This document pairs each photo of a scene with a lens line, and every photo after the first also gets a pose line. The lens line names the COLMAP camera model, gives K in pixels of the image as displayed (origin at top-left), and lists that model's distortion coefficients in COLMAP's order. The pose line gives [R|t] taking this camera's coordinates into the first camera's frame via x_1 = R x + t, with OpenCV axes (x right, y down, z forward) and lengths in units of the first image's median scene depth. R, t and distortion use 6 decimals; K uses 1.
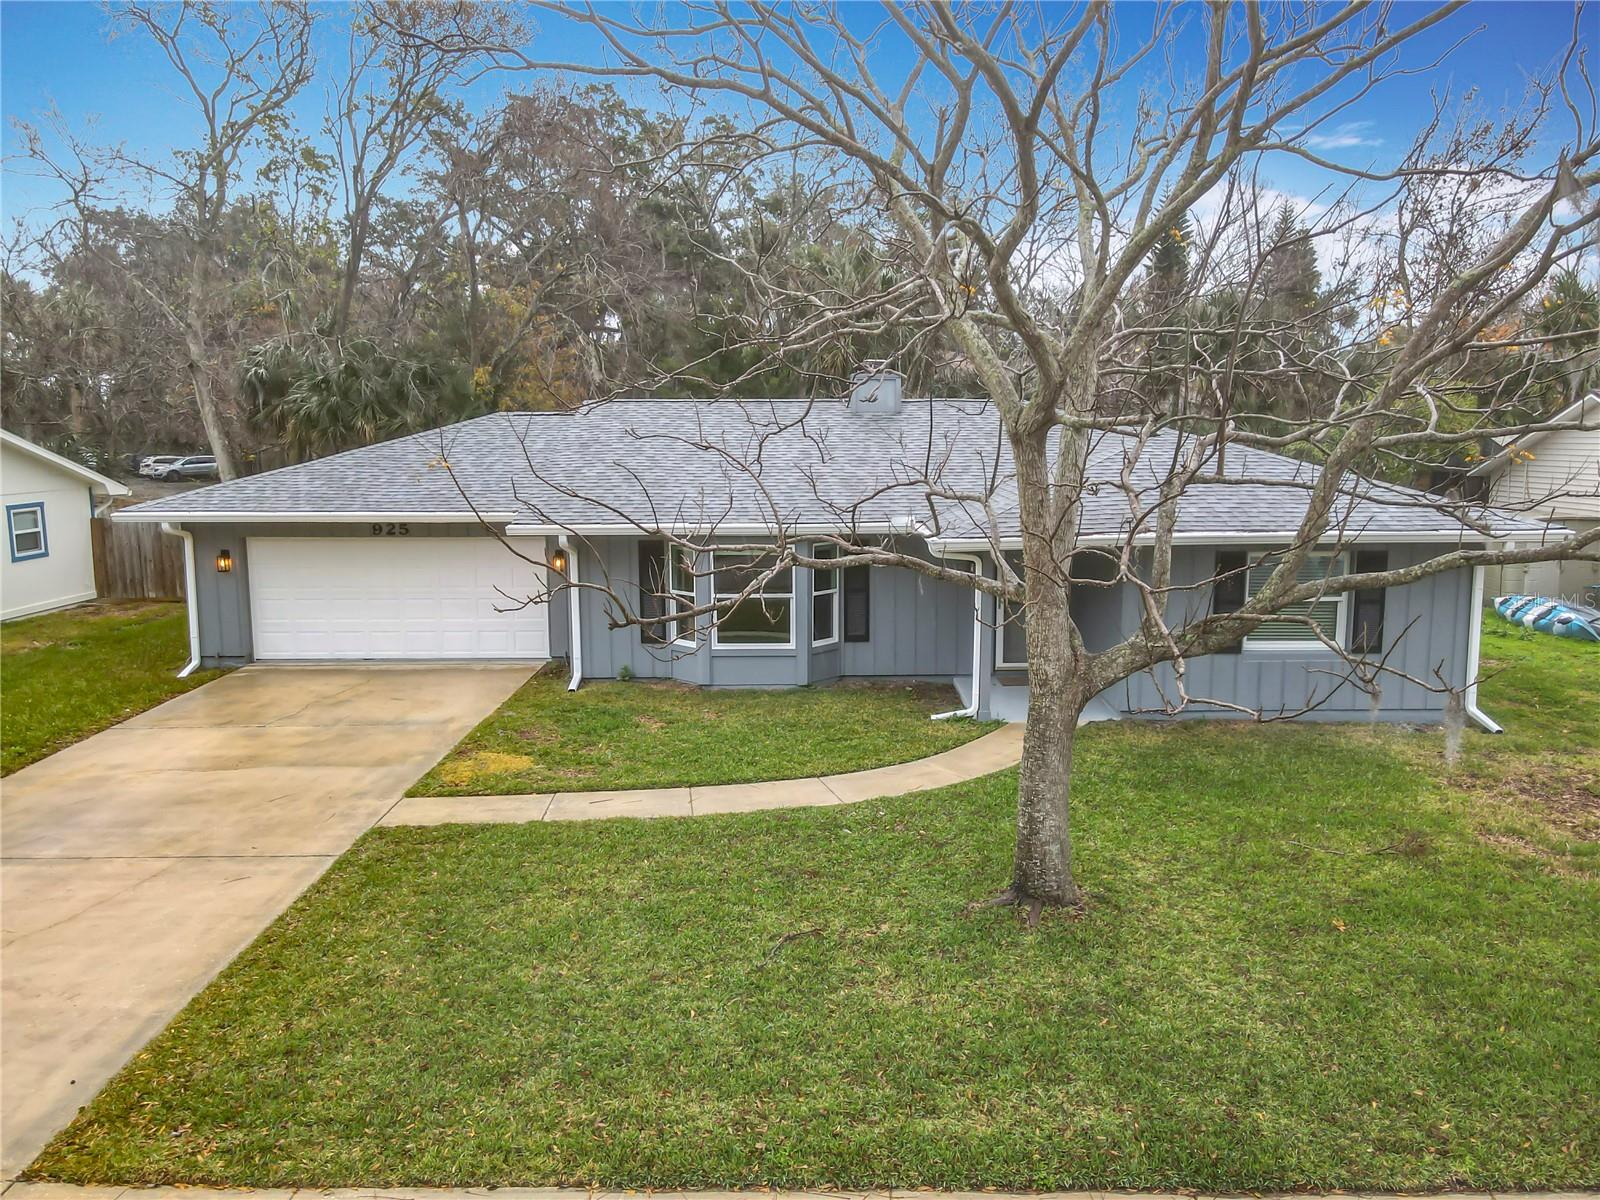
lens RADIAL K [[1168.7, 0, 800.0], [0, 1168.7, 600.0], [0, 0, 1]] dist [0.013258, 0.007196]
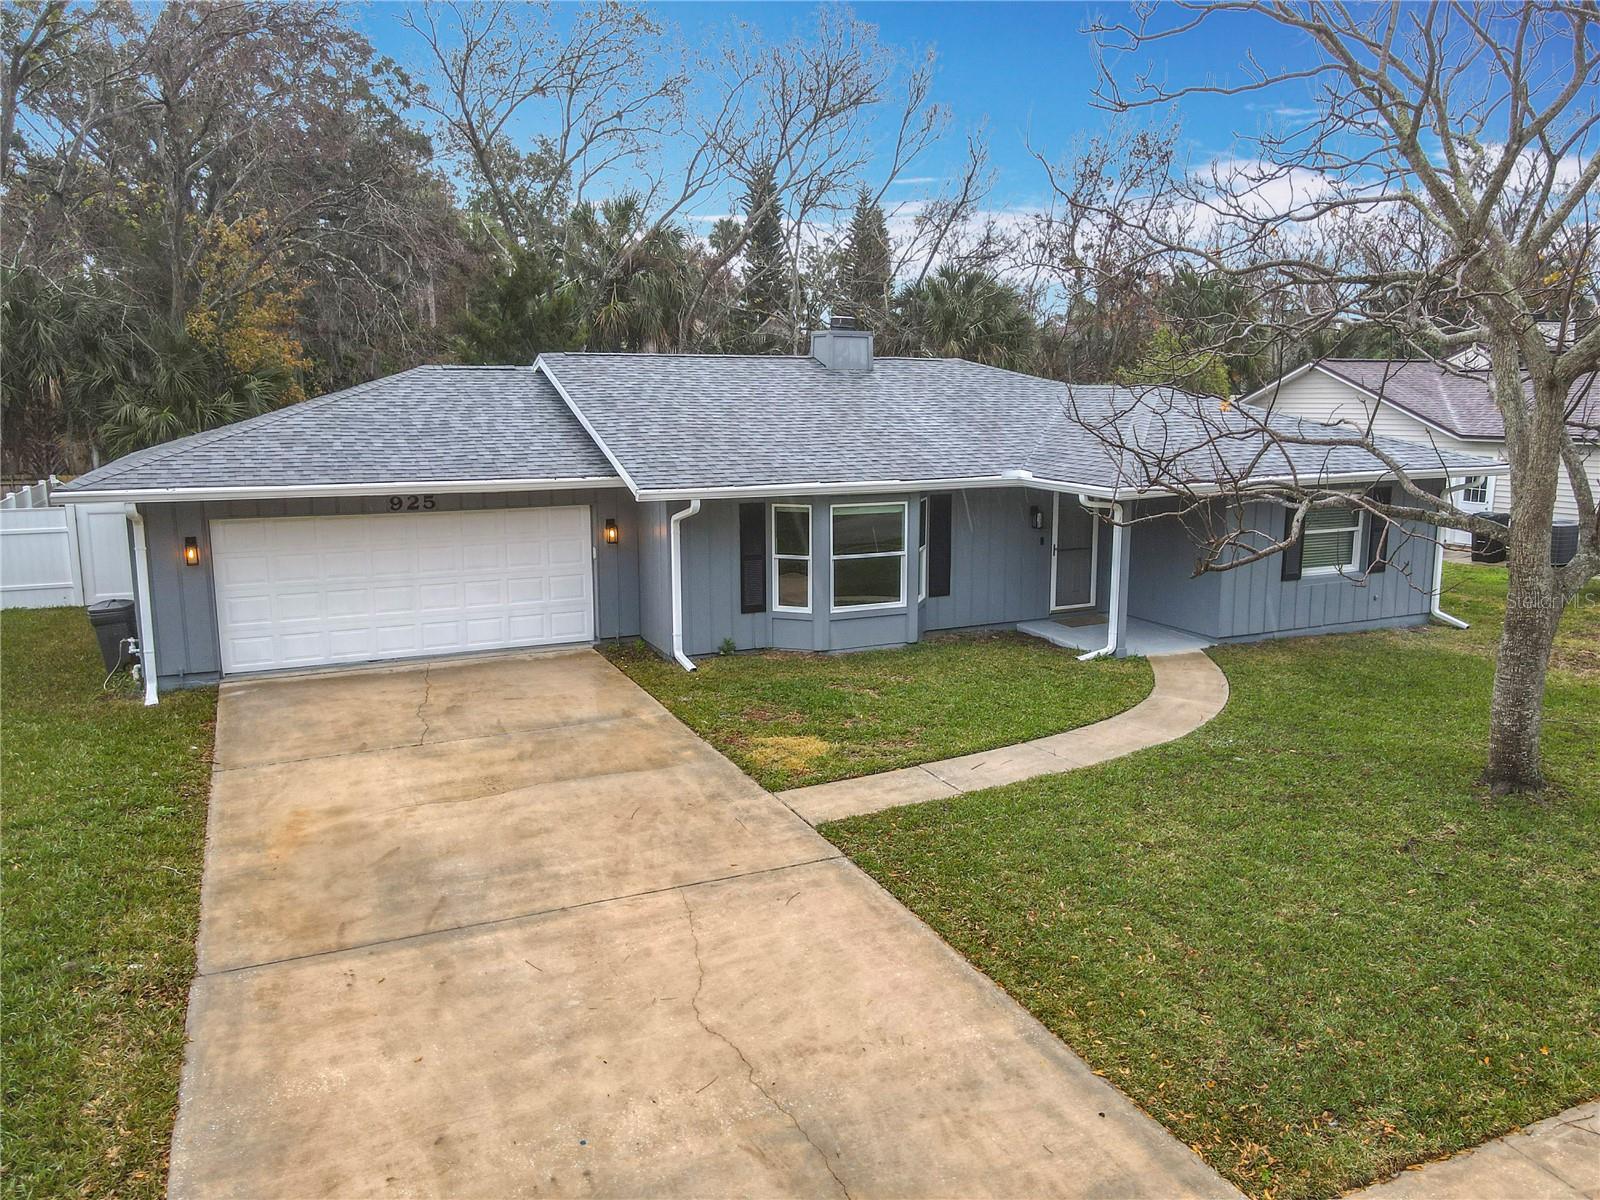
lens RADIAL K [[1168.7, 0, 800.0], [0, 1168.7, 600.0], [0, 0, 1]] dist [0.013258, 0.007196]
pose [[0.905367, -0.070622, 0.418716, -0.828148], [0.059275, 0.997437, 0.040063, -0.014854], [-0.420472, -0.011453, 0.907233, 0.221333]]
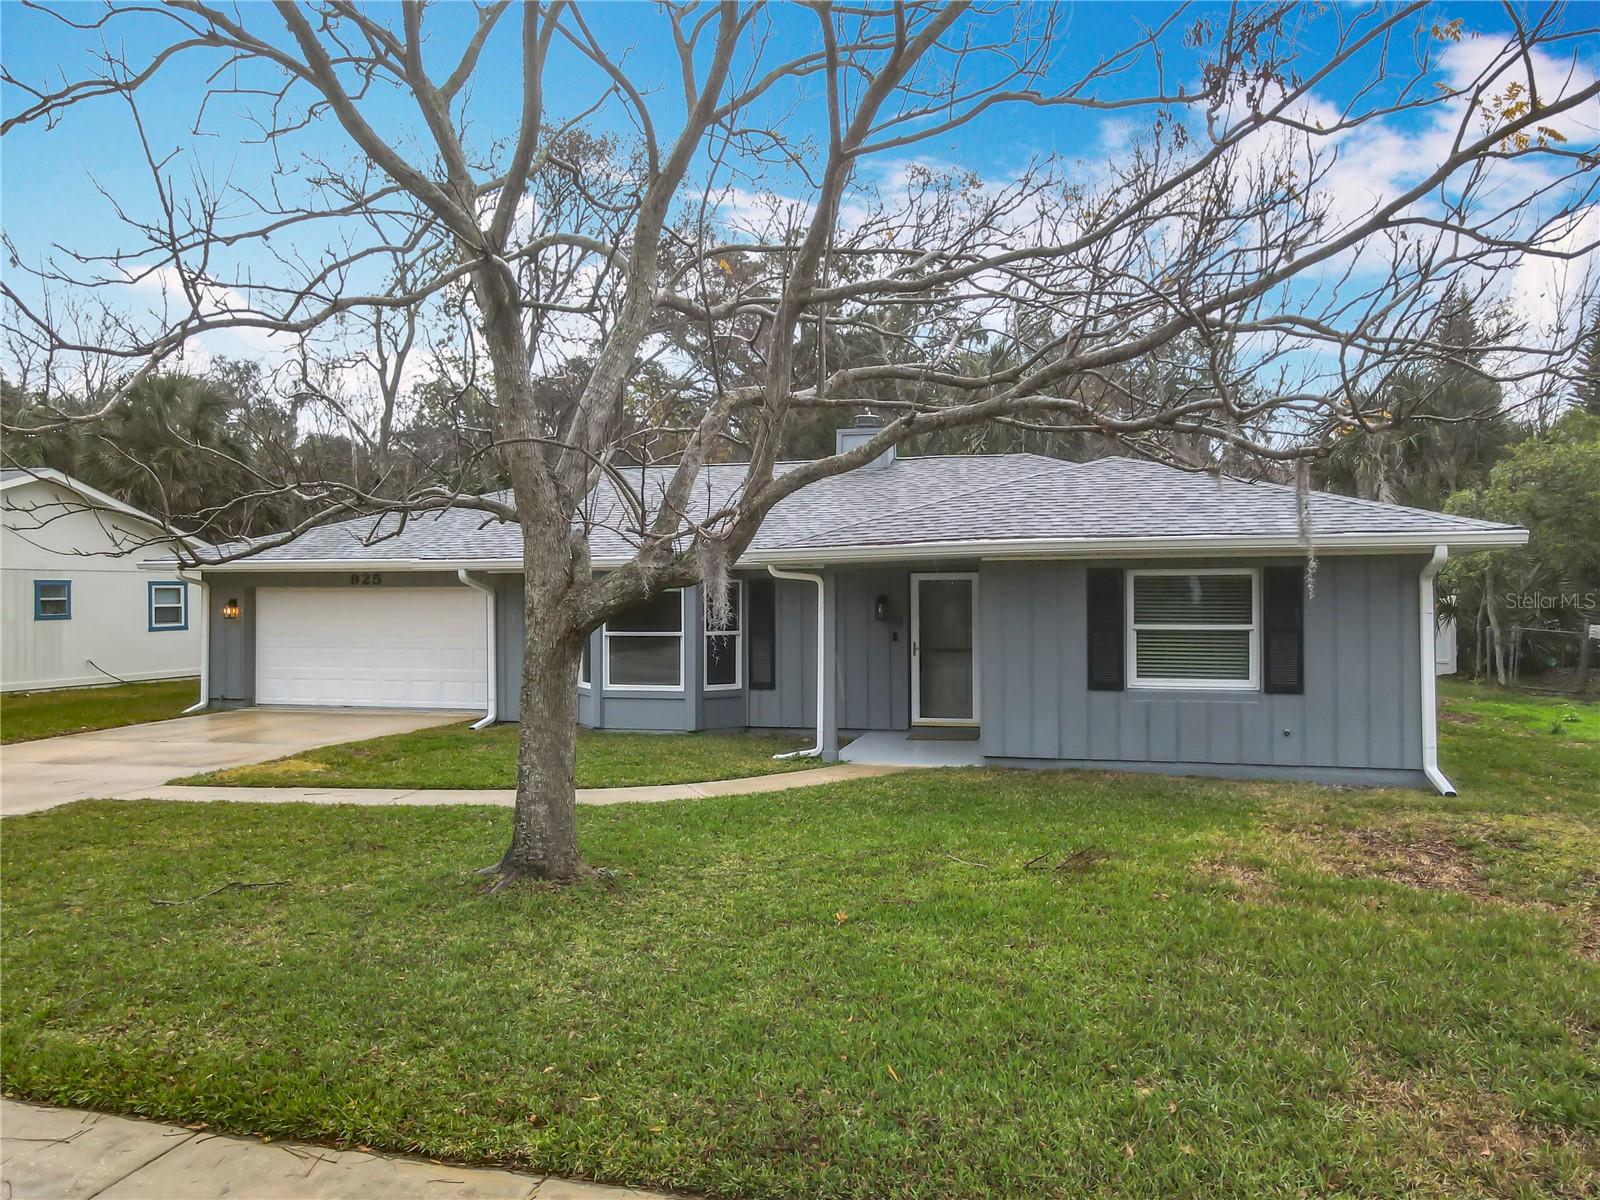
lens RADIAL K [[1179.2, 0, 800.0], [0, 1179.2, 600.0], [0, 0, 1]] dist [0.004935, 0.001178]
pose [[0.961989, 0.001693, -0.273084, 0.563917], [-0.039597, 0.990278, -0.133350, 0.150881], [0.270204, 0.139094, 0.952703, 0.192228]]
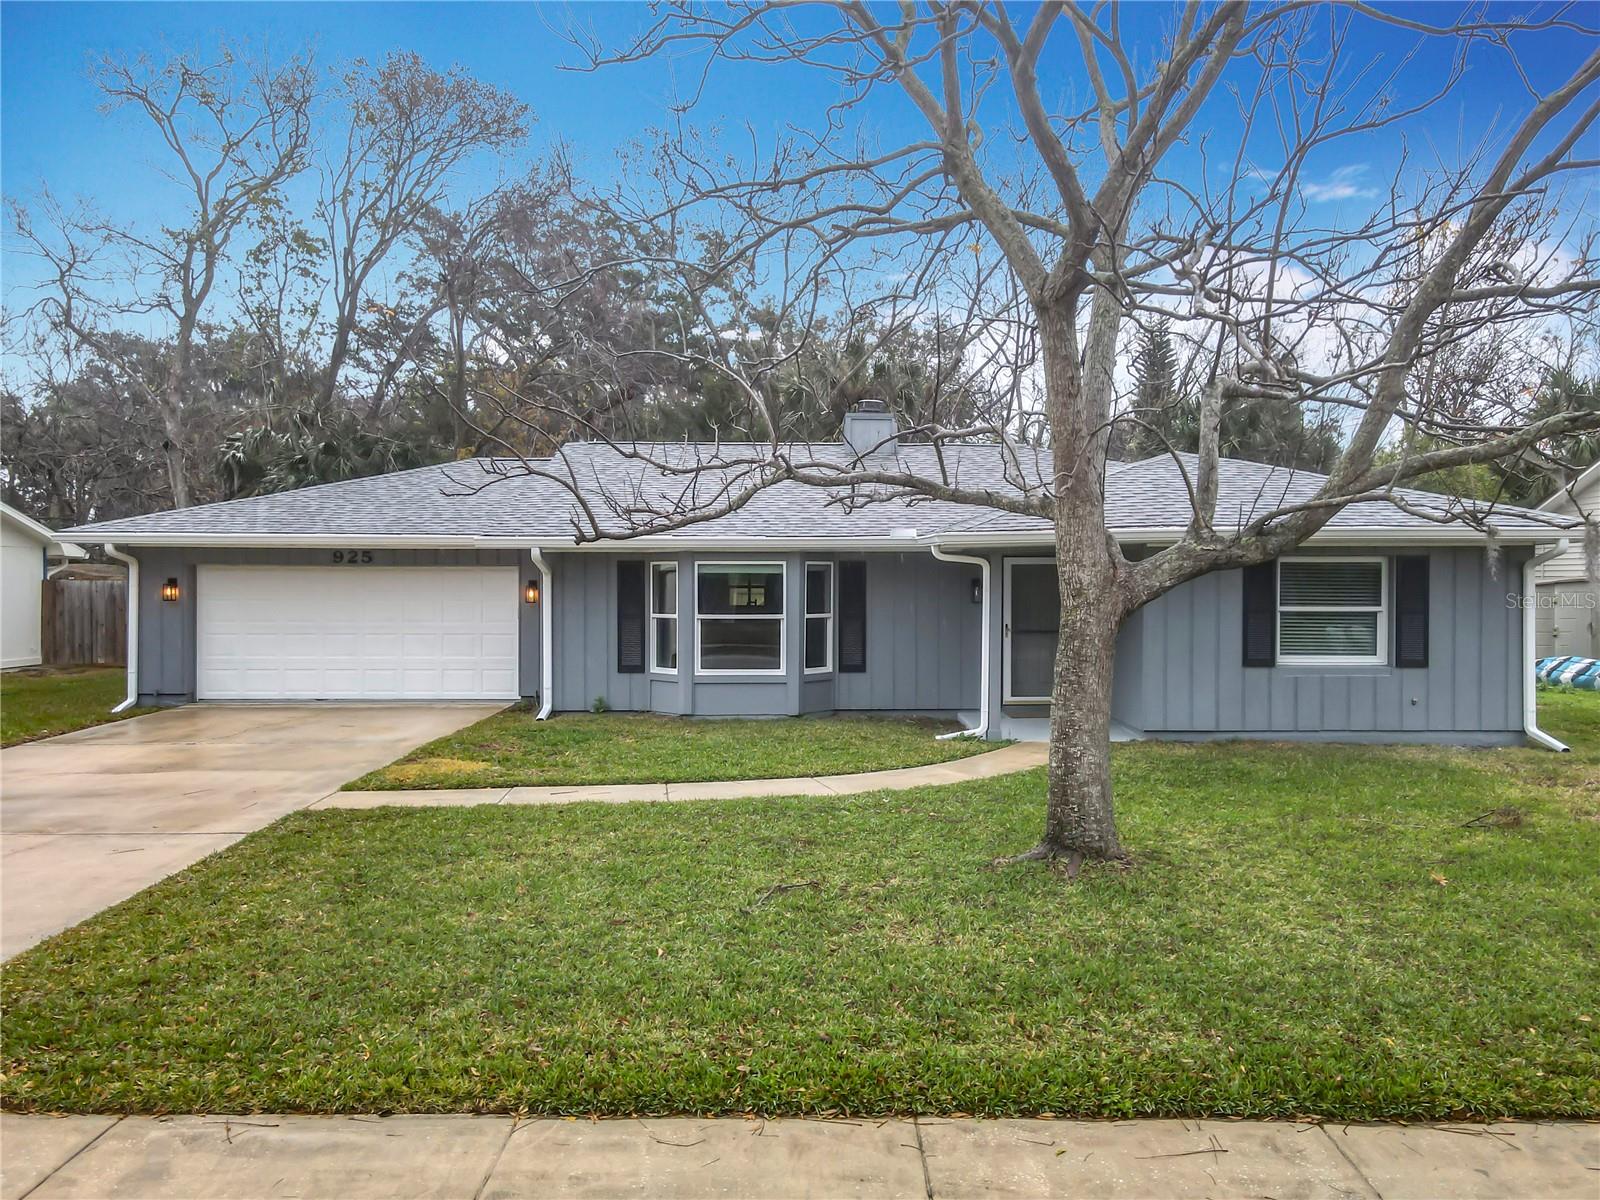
lens RADIAL K [[1174.9, 0, 797.6], [0, 1174.9, 601.0], [0, 0, 1]] dist [0.020165, -0.005243]
pose [[0.999944, 0.006933, 0.008054, -0.004157], [-0.005864, 0.992026, -0.125896, 0.165100], [-0.008862, 0.125841, 0.992011, 0.126836]]
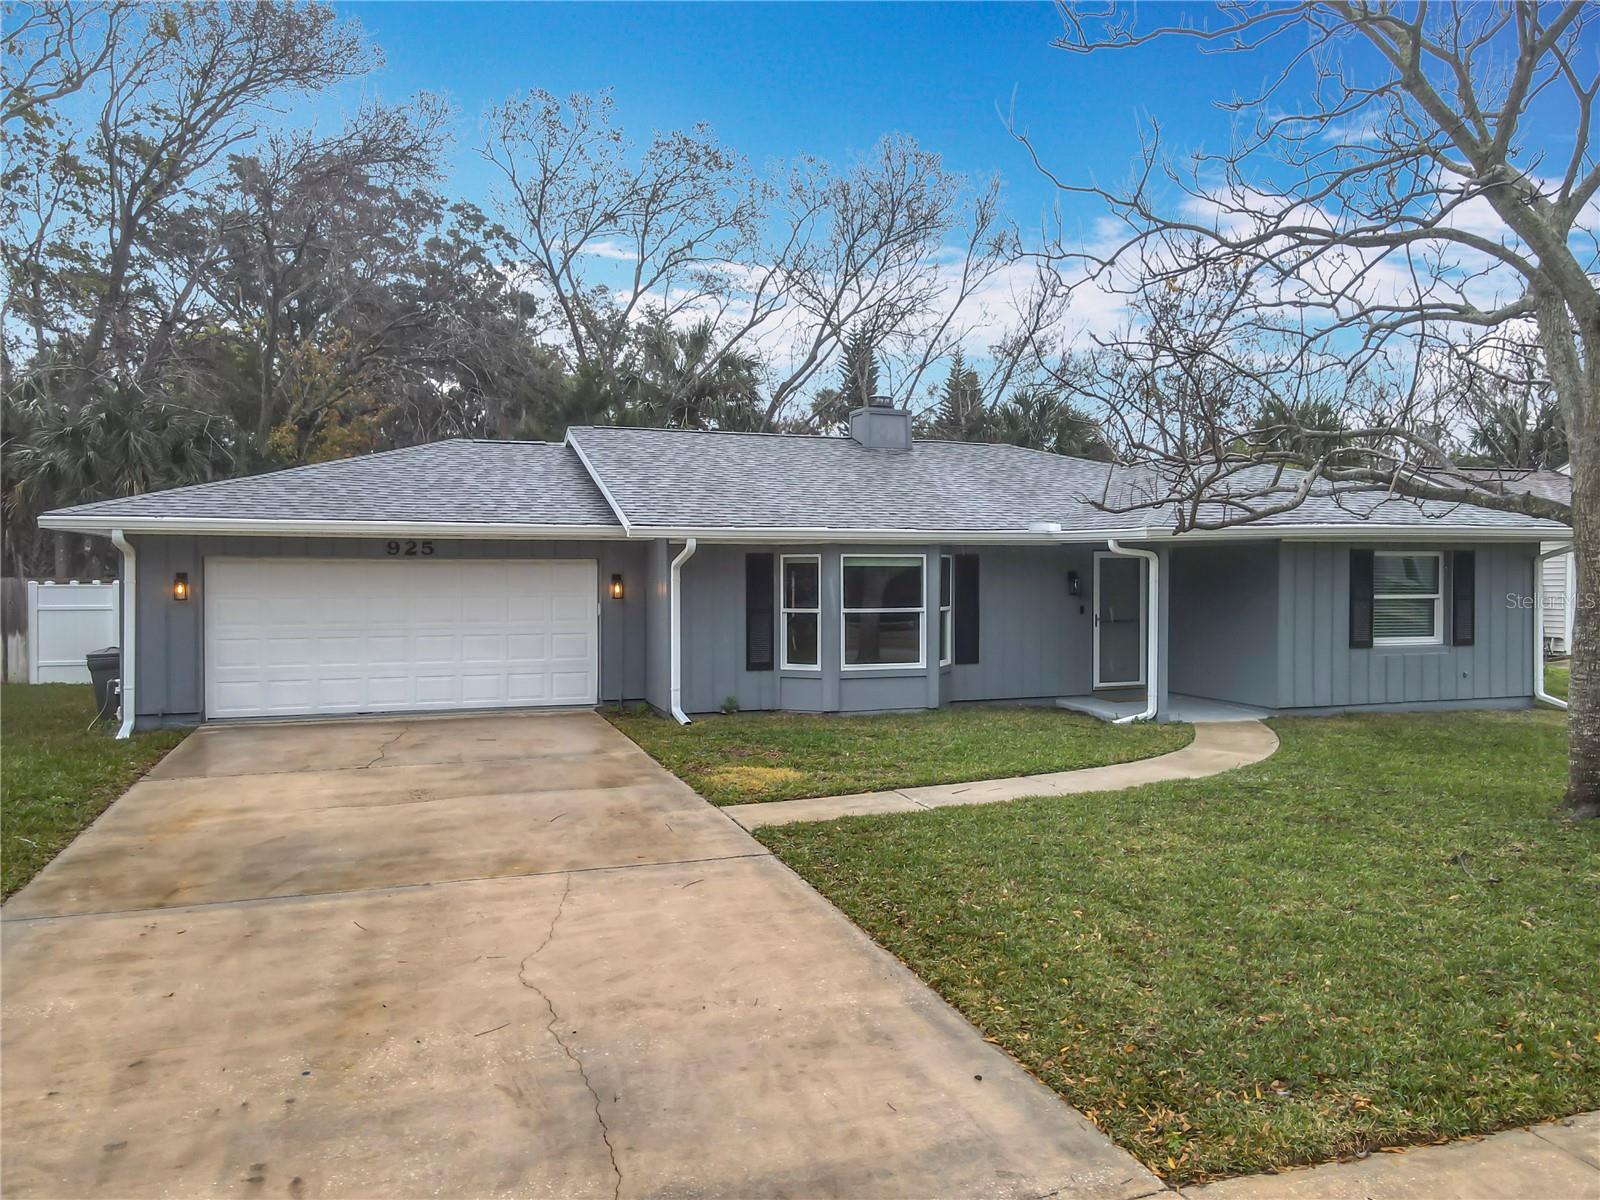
lens RADIAL K [[1168.7, 0, 800.0], [0, 1168.7, 600.0], [0, 0, 1]] dist [0.013258, 0.007196]
pose [[0.942291, -0.002066, 0.334788, -0.668720], [0.043781, 0.992154, -0.117104, 0.151917], [-0.331919, 0.125003, 0.934989, 0.271273]]
